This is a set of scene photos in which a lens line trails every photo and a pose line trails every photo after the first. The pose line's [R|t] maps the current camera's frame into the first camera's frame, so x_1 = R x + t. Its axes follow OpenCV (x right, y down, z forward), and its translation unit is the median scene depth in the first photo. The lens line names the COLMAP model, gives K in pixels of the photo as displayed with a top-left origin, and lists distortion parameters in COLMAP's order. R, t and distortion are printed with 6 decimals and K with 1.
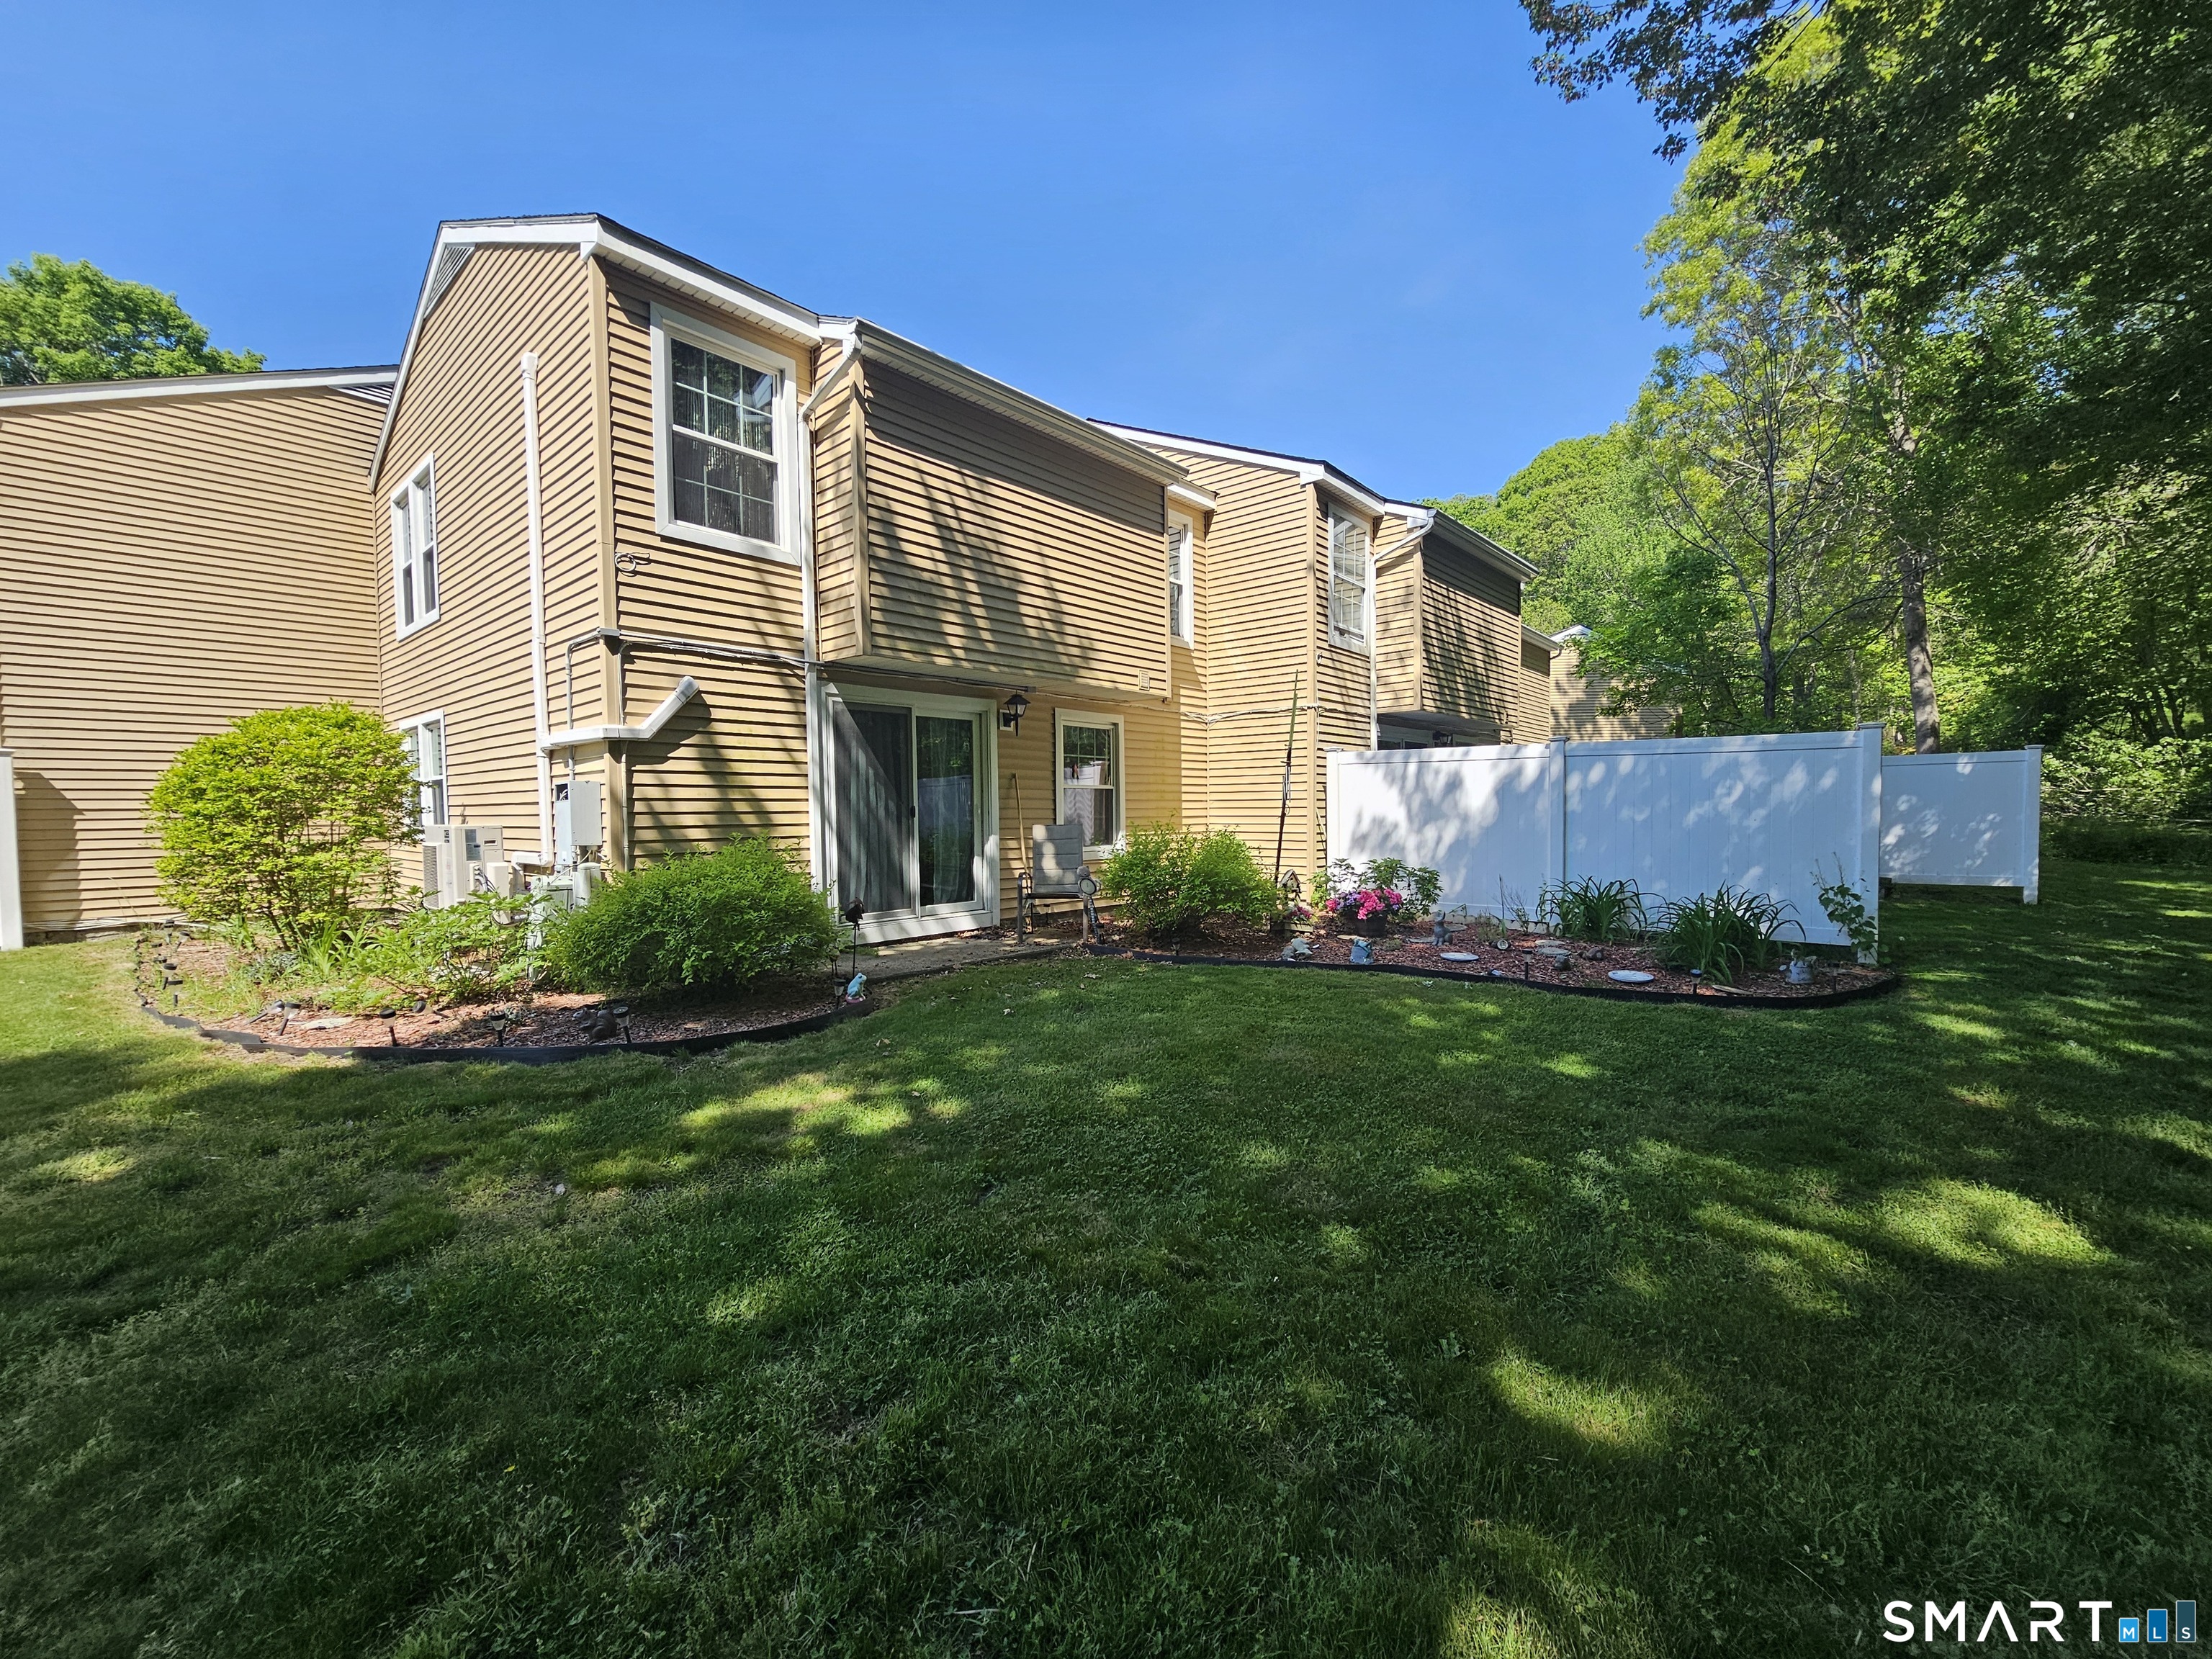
lens RADIAL K [[898.1, 0, 1113.1], [0, 898.1, 825.0], [0, 0, 1]] dist [-0.003829, -0.000130]
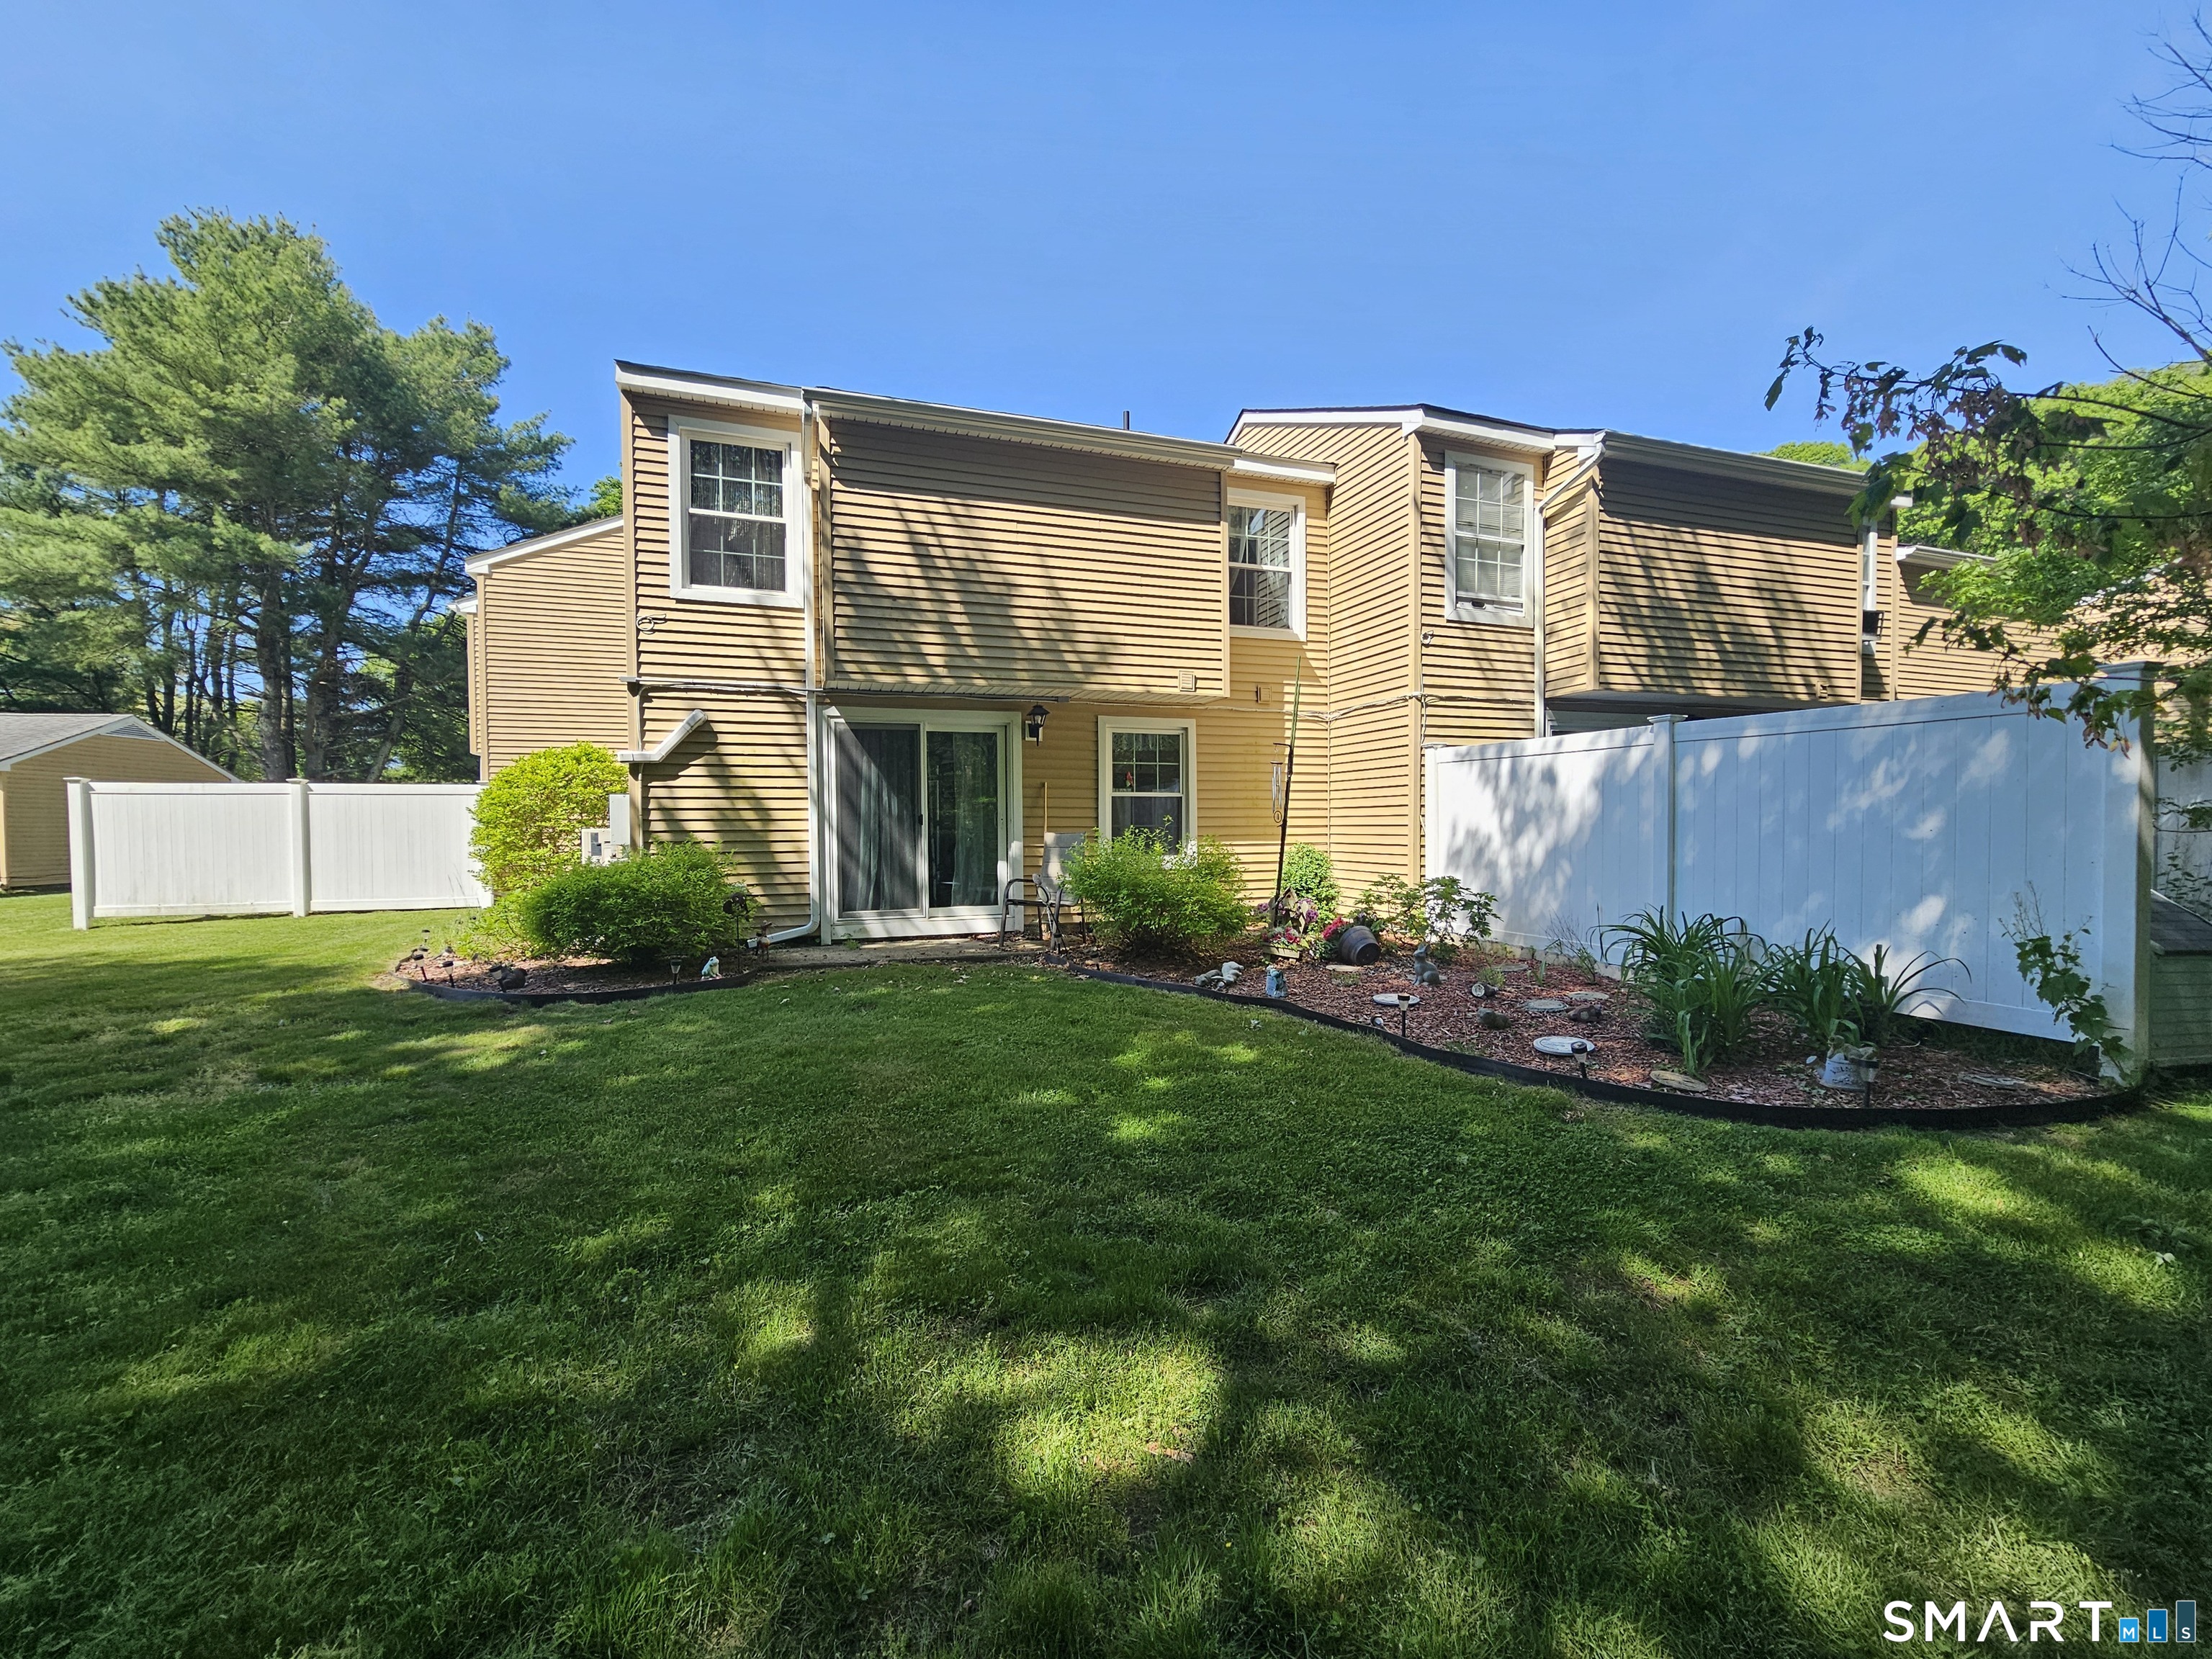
lens RADIAL K [[898.1, 0, 1109.8], [0, 898.1, 835.2], [0, 0, 1]] dist [-0.003829, -0.000130]
pose [[0.872592, 0.007838, -0.488387, 0.543234], [-0.008698, 0.999962, 0.000509, 0.002217], [0.488373, 0.003804, 0.872627, 0.169764]]
